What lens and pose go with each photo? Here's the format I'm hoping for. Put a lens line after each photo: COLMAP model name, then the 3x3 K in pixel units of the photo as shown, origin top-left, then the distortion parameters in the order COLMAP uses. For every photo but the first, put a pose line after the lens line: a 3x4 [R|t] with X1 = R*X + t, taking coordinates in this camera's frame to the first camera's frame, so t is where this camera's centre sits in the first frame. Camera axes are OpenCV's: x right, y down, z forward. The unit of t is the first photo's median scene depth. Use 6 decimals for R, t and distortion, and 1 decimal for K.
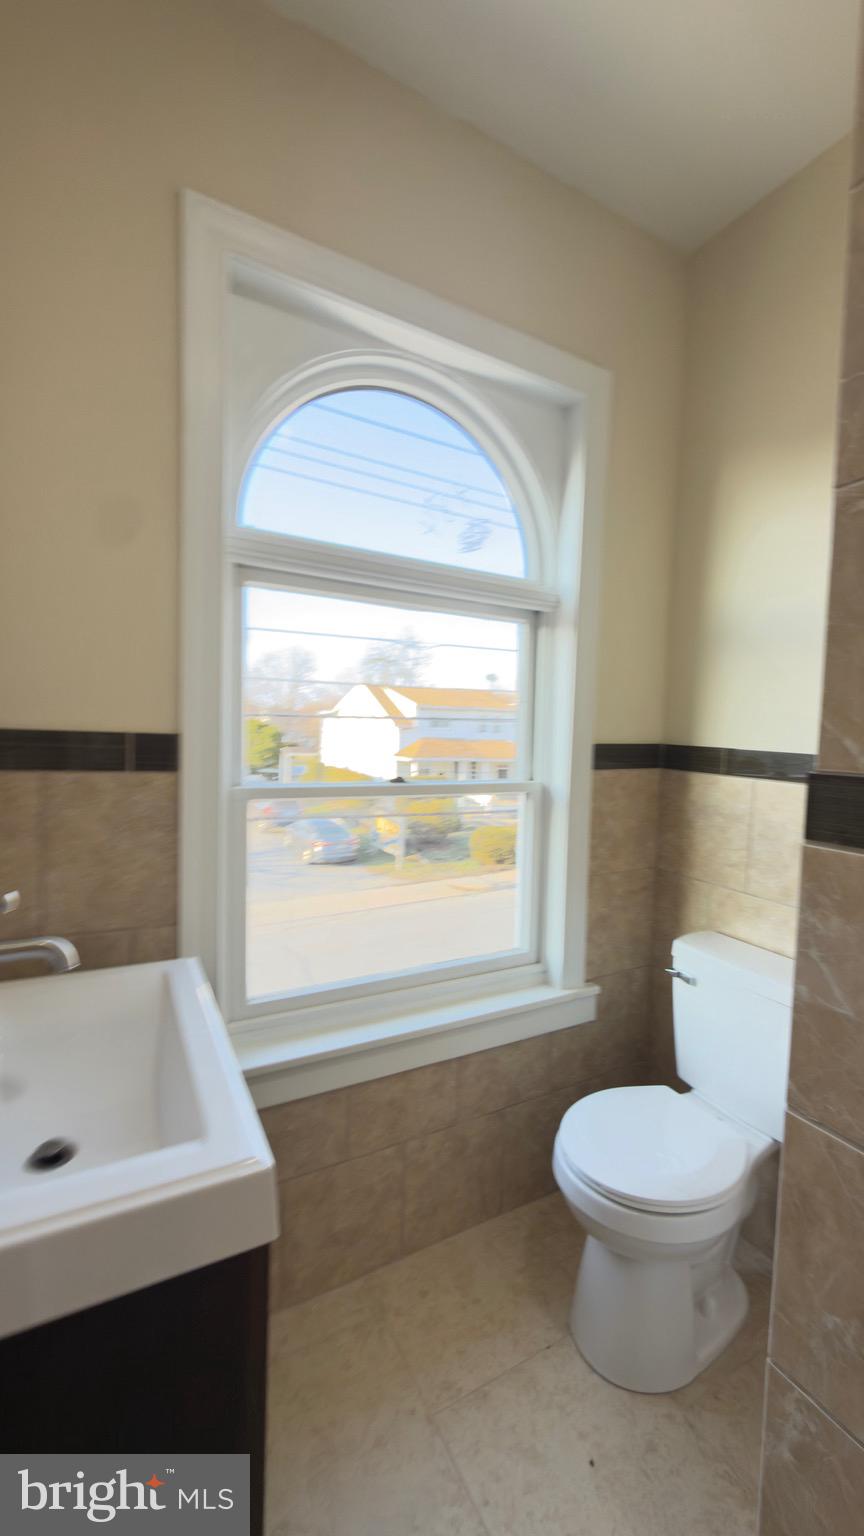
lens RADIAL K [[613.8, 0, 432.0], [0, 613.8, 768.0], [0, 0, 1]] dist [-0.002380, -0.000114]
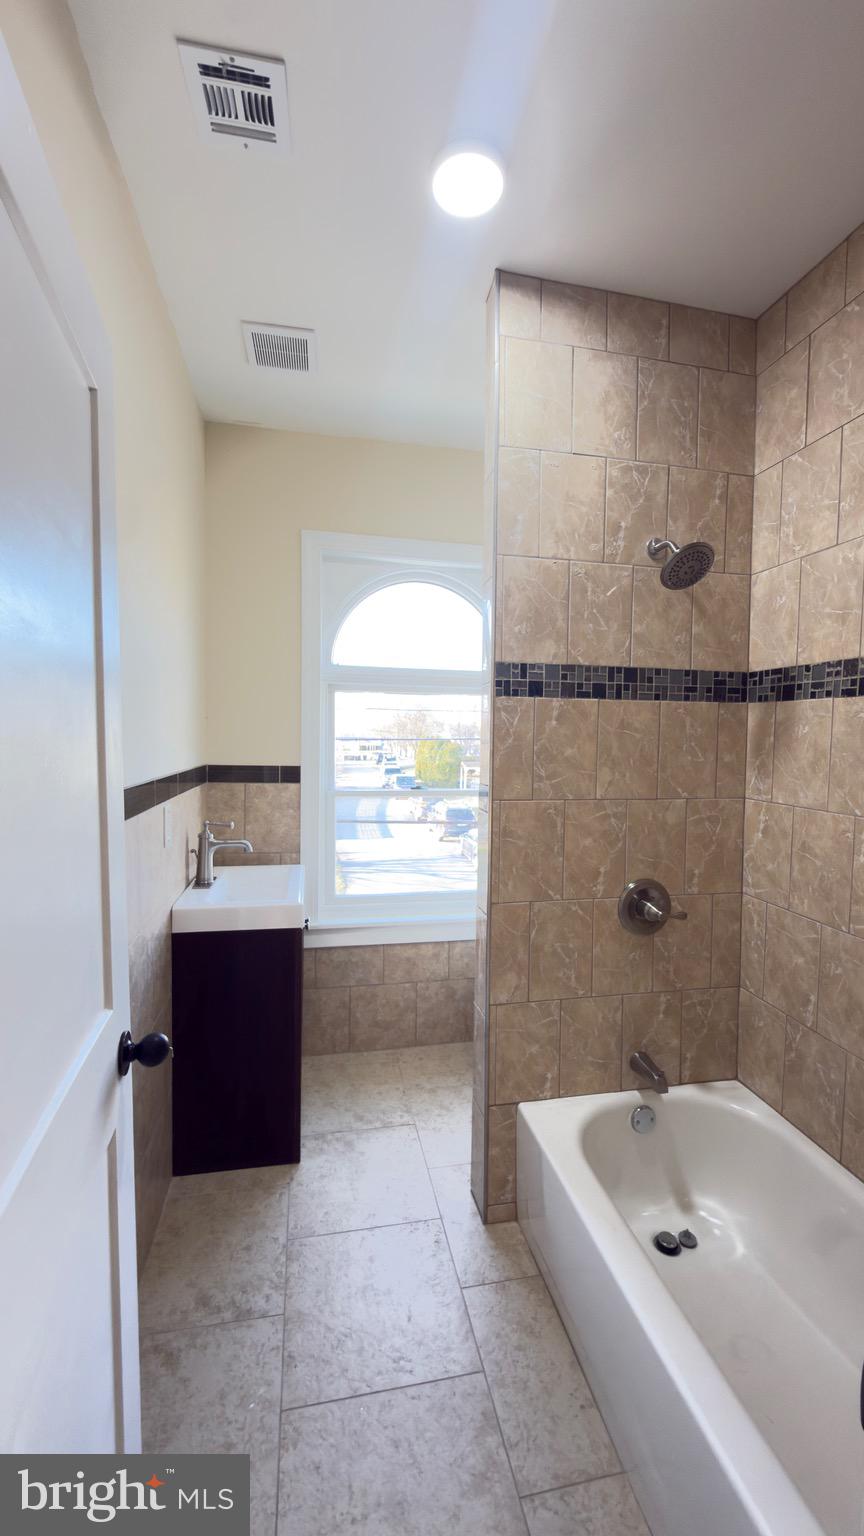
lens RADIAL K [[613.8, 0, 432.0], [0, 613.8, 768.0], [0, 0, 1]] dist [-0.002380, -0.000114]
pose [[0.956891, -0.007340, -0.290355, 0.598614], [0.001167, 0.999770, -0.021428, 0.000227], [0.290446, 0.020165, 0.956679, -0.854111]]
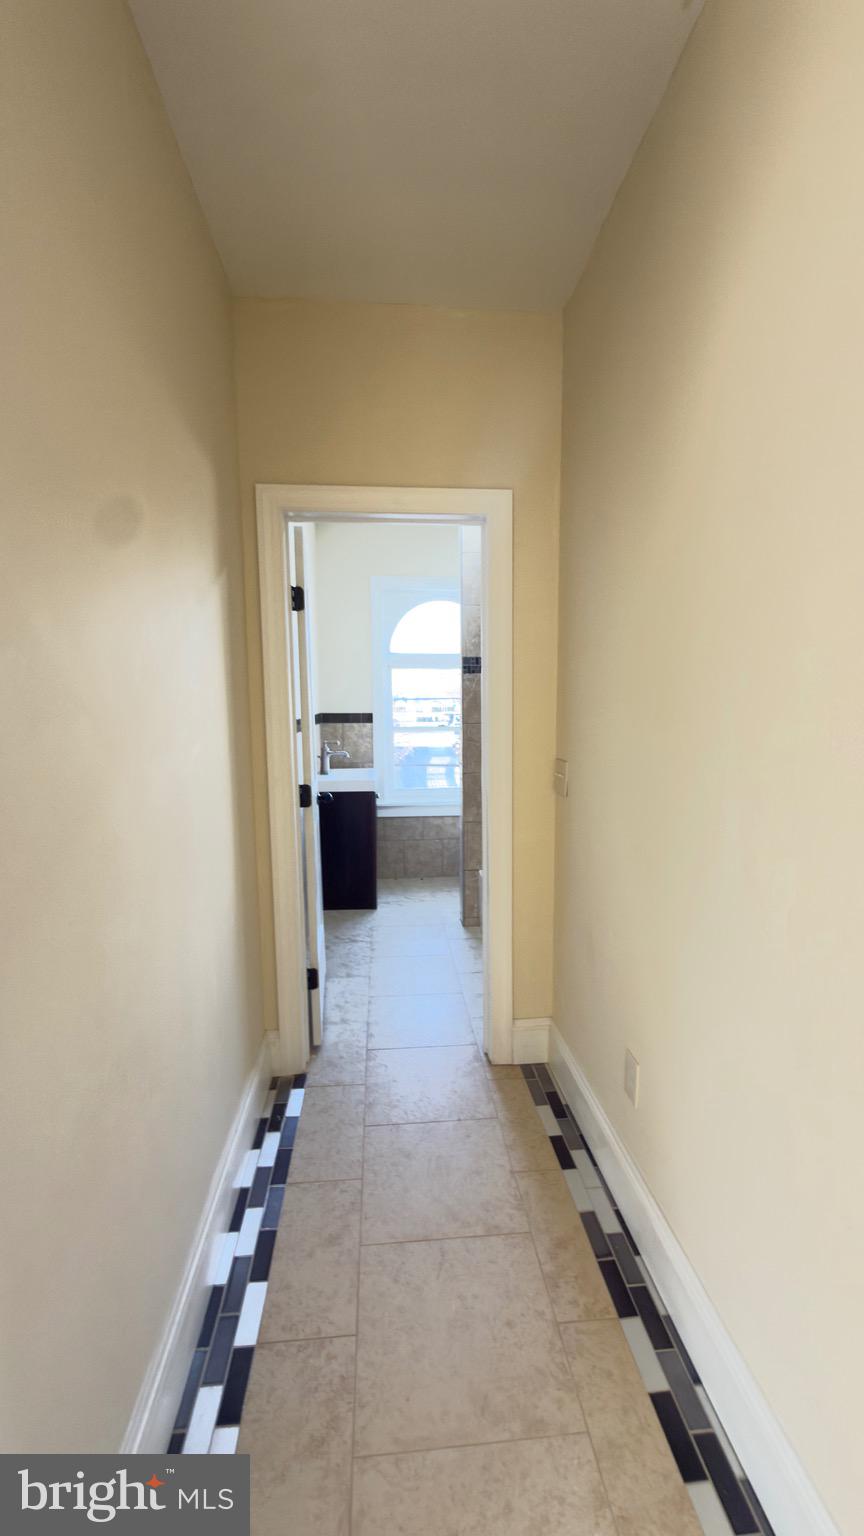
lens RADIAL K [[613.8, 0, 432.0], [0, 613.8, 768.0], [0, 0, 1]] dist [-0.002380, -0.000114]
pose [[0.915900, 0.002840, -0.401397, 1.292437], [0.014965, 0.999038, 0.041214, 0.120267], [0.401128, -0.043754, 0.914976, -2.093380]]
